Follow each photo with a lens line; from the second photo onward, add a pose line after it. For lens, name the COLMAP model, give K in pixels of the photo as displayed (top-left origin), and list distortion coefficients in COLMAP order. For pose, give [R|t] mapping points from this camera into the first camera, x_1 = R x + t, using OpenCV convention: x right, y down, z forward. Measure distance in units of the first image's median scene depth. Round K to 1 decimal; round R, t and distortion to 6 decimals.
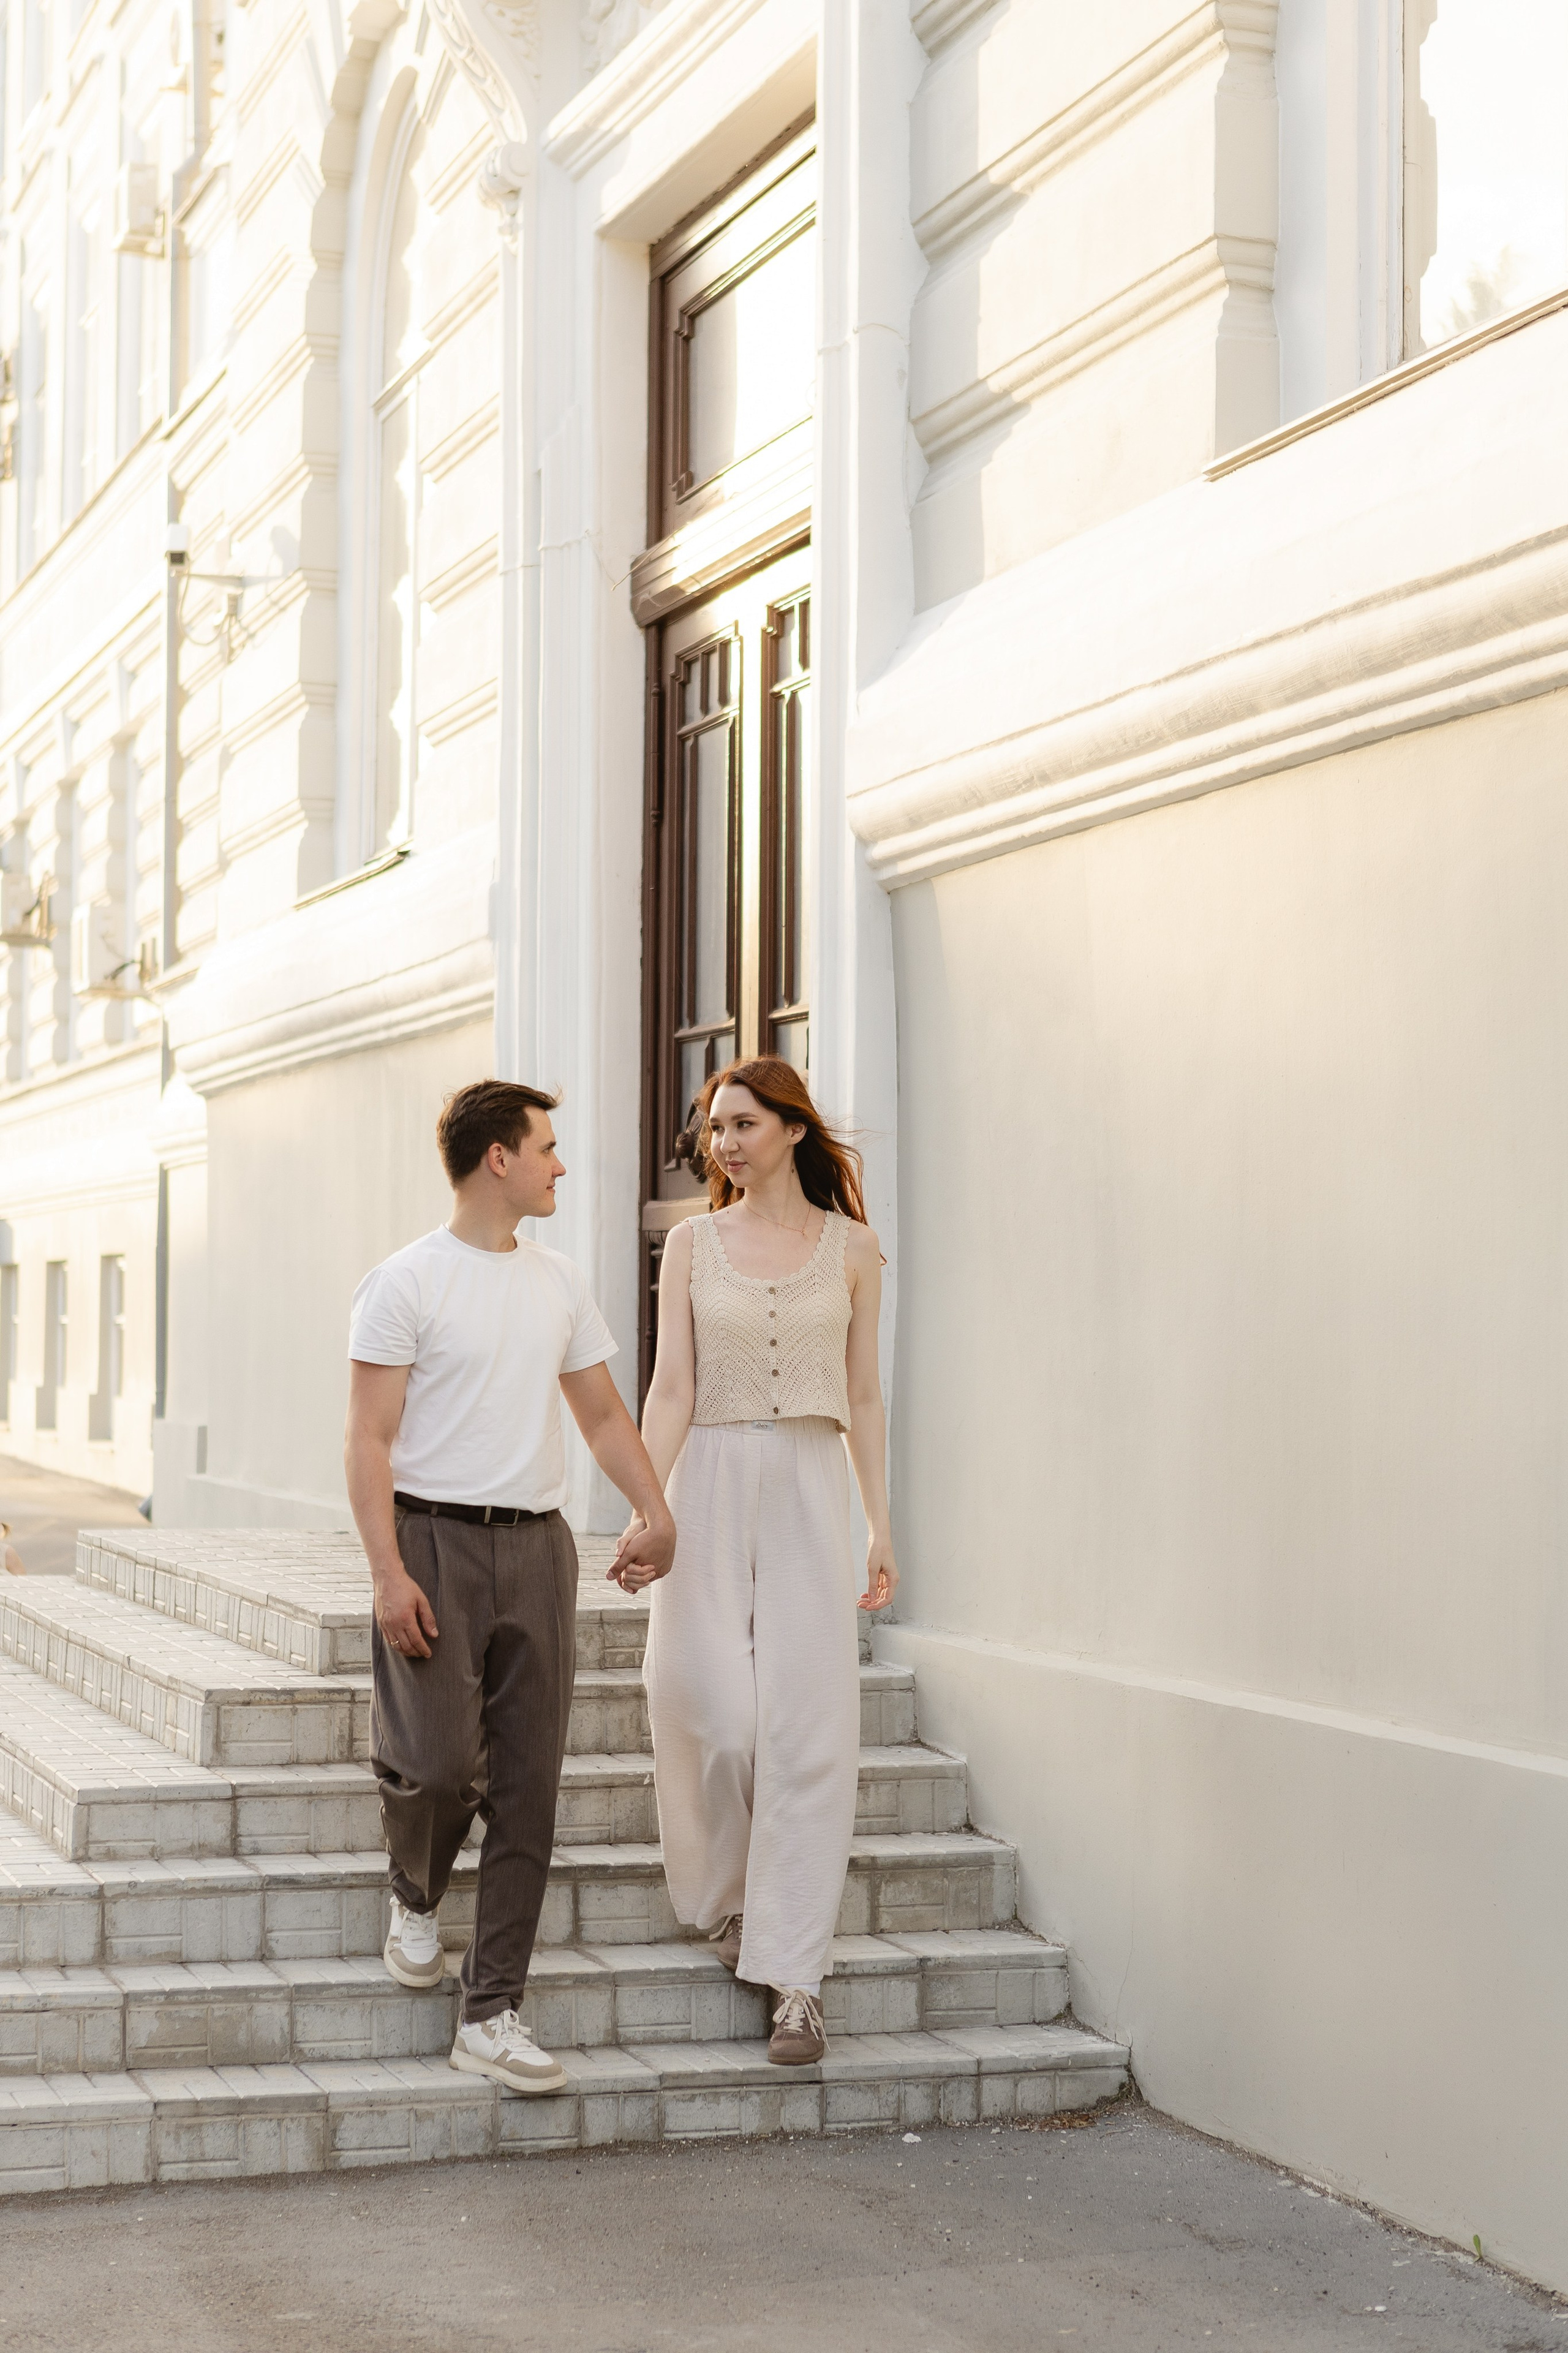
lens RADIAL K [[4008.2, 0, 784.5], [0, 4008.2, 1174.0], [0, 0, 1]] dist [-0.042514, 0.000000]
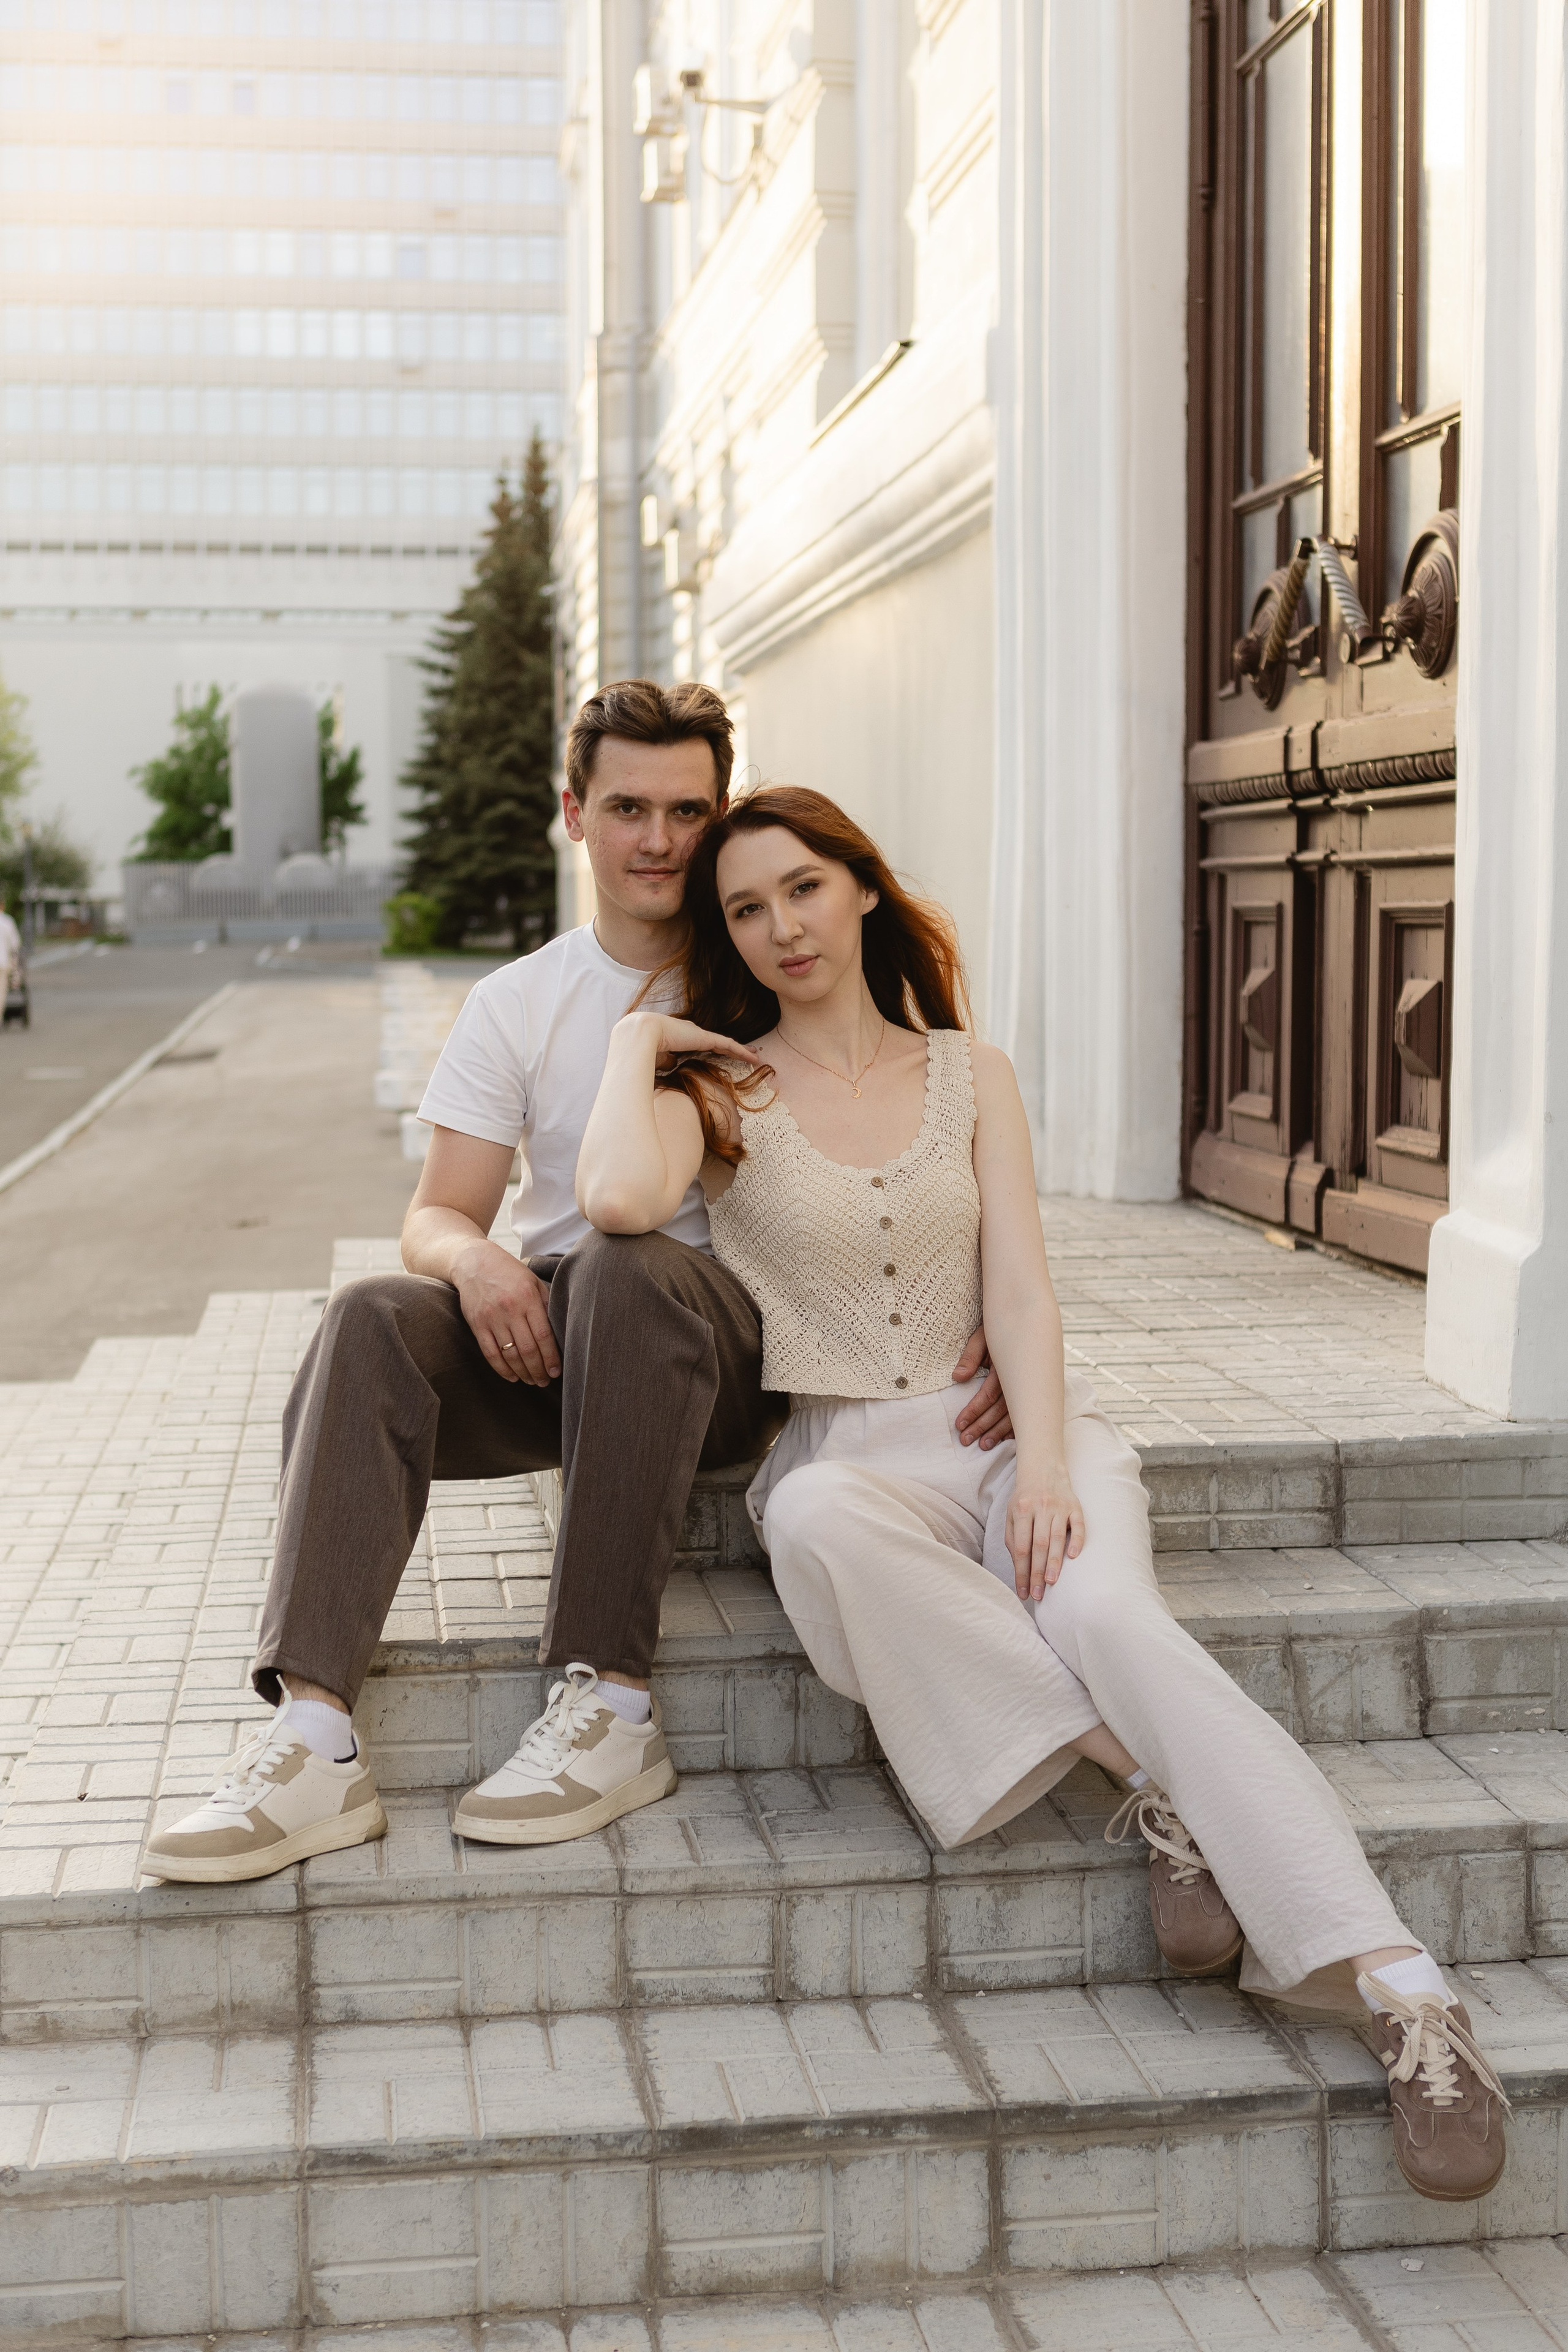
lens RADIAL K [[2973.6, 0, 787.6], [0, 2973.6, 1175.6], [0, 0, 1]] dist [-0.023169, 0.000000]
pose [[0.983646, 0.003919, -0.180071, -0.014521], [0.019072, 0.991876, 0.125769, 0.022608], [0.179101, -0.127146, 0.975580, 0.673630]]
